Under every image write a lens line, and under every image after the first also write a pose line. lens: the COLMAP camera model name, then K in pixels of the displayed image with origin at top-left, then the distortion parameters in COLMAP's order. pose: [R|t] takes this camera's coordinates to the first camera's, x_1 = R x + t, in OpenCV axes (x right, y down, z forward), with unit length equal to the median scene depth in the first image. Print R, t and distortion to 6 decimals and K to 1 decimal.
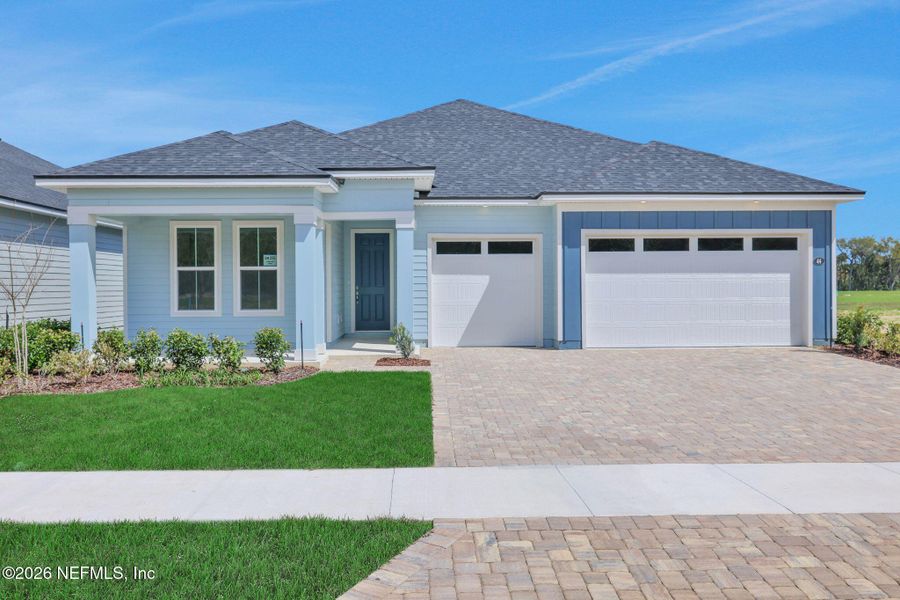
lens RADIAL K [[1458.7, 0, 450.0], [0, 1458.7, 300.0], [0, 0, 1]] dist [0.027498, 0.025992]
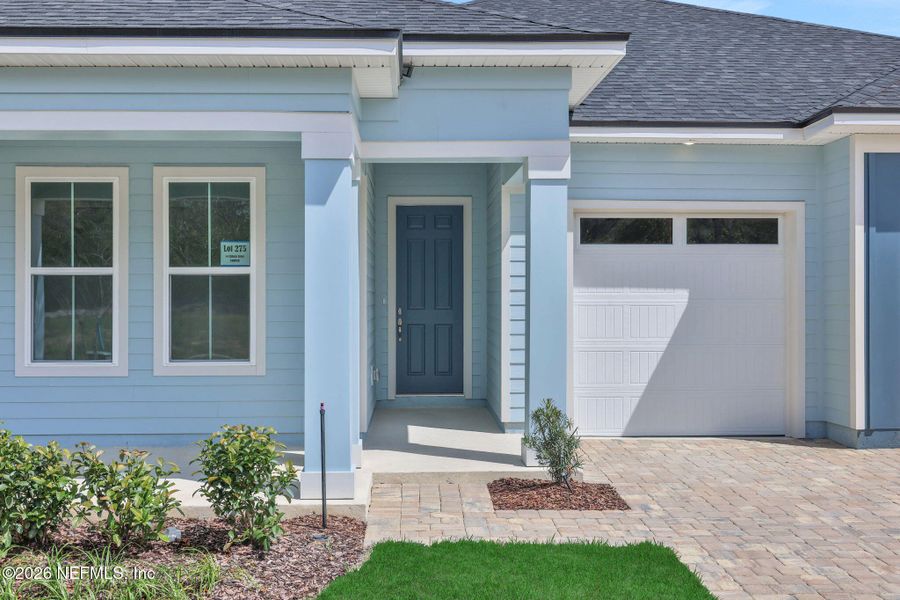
lens RADIAL K [[1458.7, 0, 450.0], [0, 1458.7, 300.0], [0, 0, 1]] dist [0.027498, 0.025992]
pose [[0.999247, 0.004491, 0.038552, -0.073213], [-0.004206, 0.999963, -0.007477, -0.009407], [-0.038584, 0.007309, 0.999229, 0.538087]]
